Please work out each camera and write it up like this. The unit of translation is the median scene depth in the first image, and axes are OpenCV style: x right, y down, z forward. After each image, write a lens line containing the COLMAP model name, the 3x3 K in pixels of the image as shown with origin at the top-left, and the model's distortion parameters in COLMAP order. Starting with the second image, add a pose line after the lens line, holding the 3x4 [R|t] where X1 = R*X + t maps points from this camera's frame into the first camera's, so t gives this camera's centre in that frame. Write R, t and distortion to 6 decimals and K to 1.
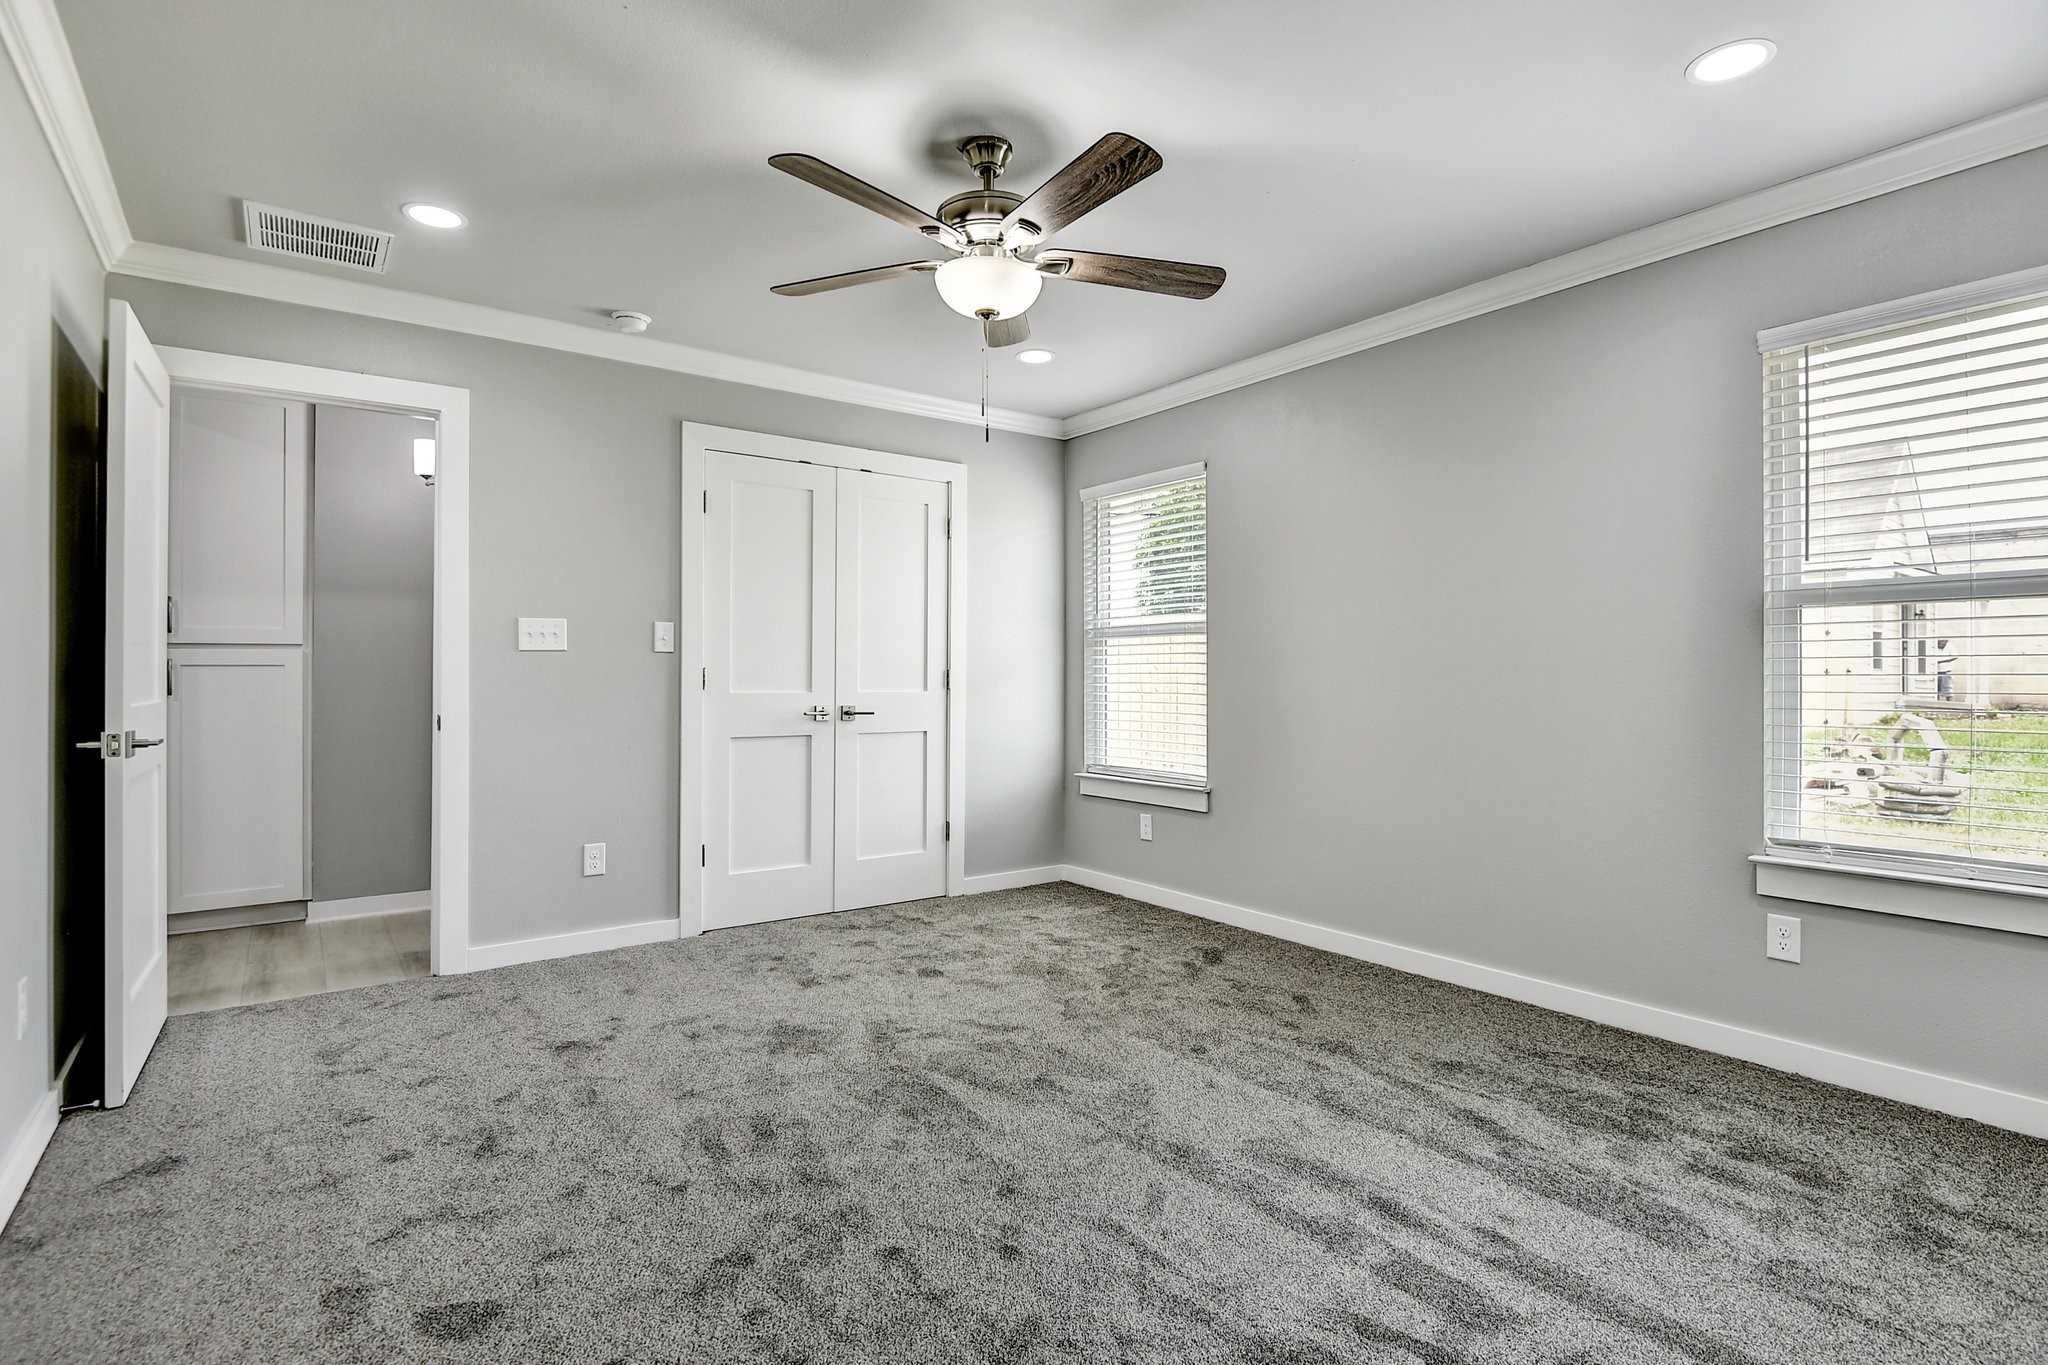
lens RADIAL K [[981.0, 0, 1019.6], [0, 981.0, 687.4], [0, 0, 1]] dist [-0.000367, -0.000545]
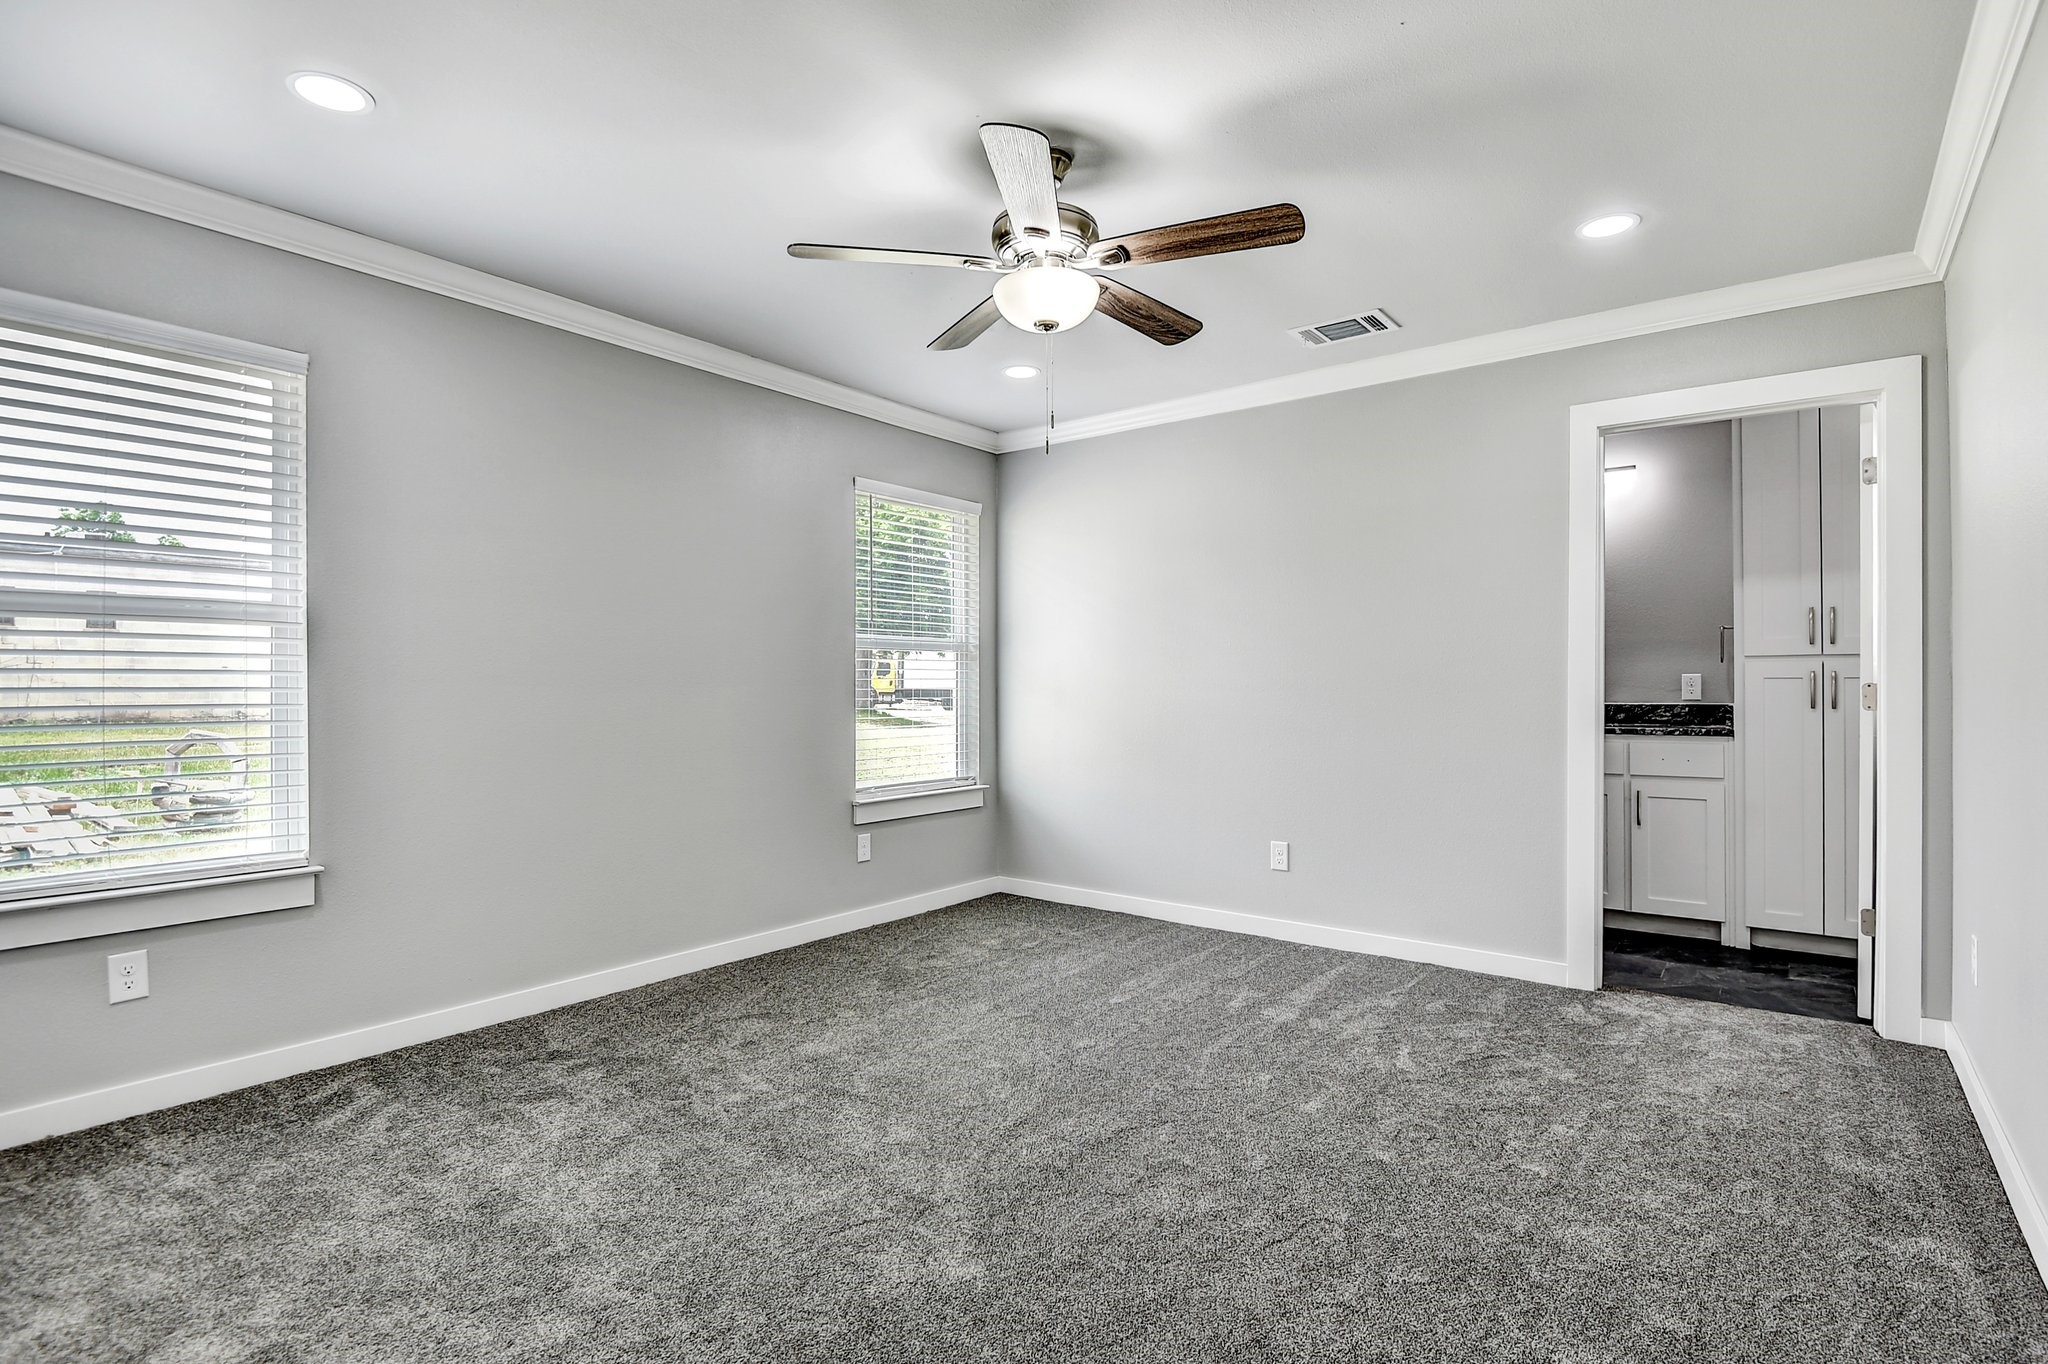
lens RADIAL K [[981.0, 0, 1019.6], [0, 981.0, 686.9], [0, 0, 1]] dist [-0.000367, -0.000545]
pose [[-0.259139, 0.000651, 0.965840, -0.649046], [0.014356, 0.999892, 0.003178, -0.012842], [-0.965733, 0.014689, -0.259121, 0.849500]]
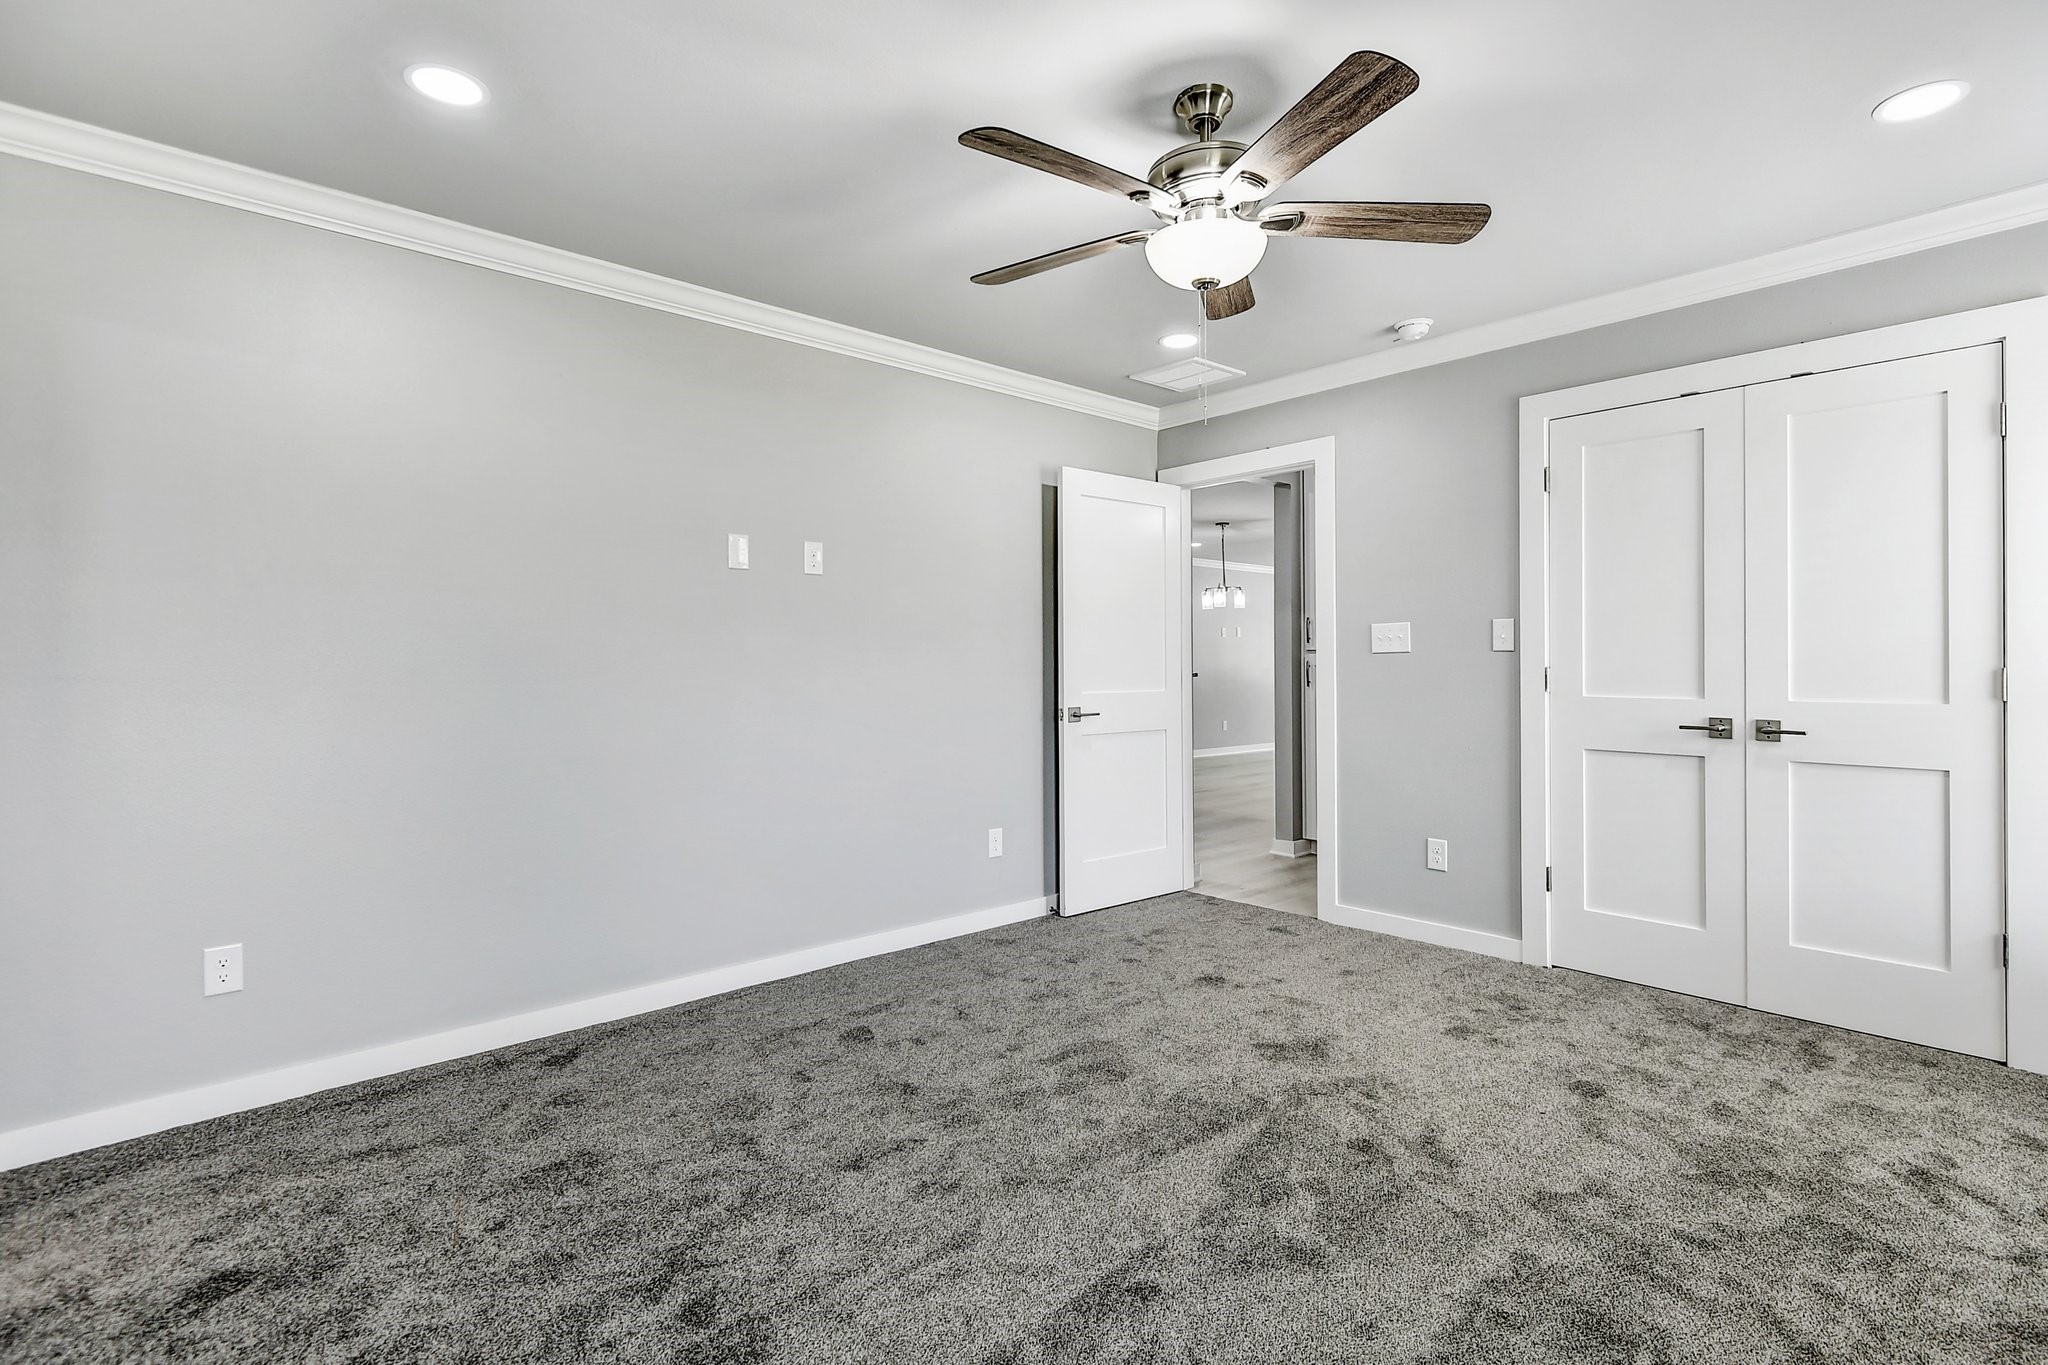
lens RADIAL K [[954.5, 0, 1024.0], [0, 954.5, 682.5], [0, 0, 1]] dist [0.002098, 0.000202]
pose [[0.123986, 0.017243, -0.992134, 0.541486], [-0.008647, 0.999830, 0.016296, -0.018450], [0.992246, 0.006559, 0.124114, 0.480863]]
